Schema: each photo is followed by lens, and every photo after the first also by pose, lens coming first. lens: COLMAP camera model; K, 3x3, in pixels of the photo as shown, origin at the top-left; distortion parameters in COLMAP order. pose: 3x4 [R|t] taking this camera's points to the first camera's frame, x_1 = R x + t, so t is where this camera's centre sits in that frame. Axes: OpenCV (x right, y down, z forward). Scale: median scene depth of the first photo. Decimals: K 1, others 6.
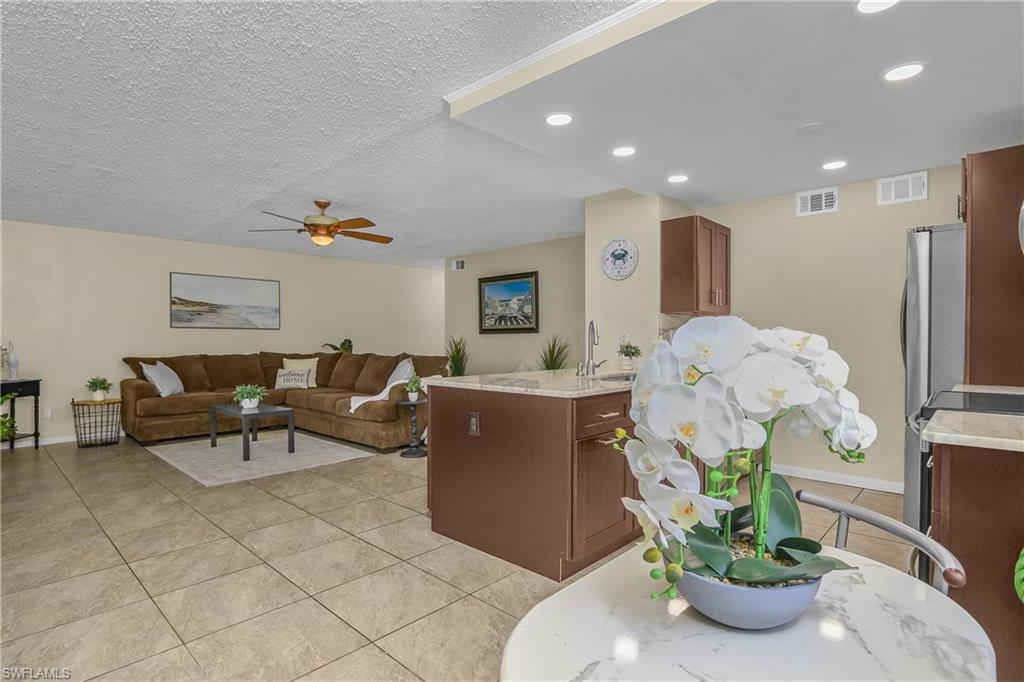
lens RADIAL K [[514.9, 0, 503.4], [0, 514.9, 346.0], [0, 0, 1]] dist [-0.016561, 0.001305]
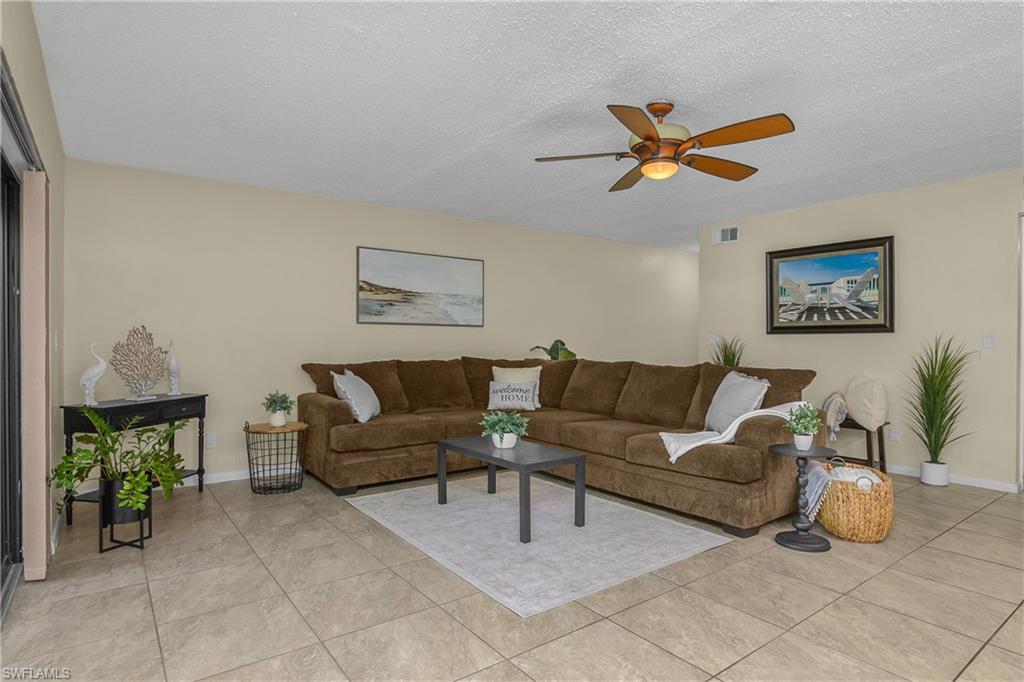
lens RADIAL K [[554.6, 0, 507.3], [0, 554.6, 344.1], [0, 0, 1]] dist [-0.027187, -0.000037]
pose [[0.984536, 0.007325, -0.175029, -0.358693], [-0.008555, 0.999944, -0.006272, -0.003254], [0.174974, 0.007673, 0.984543, 0.312021]]
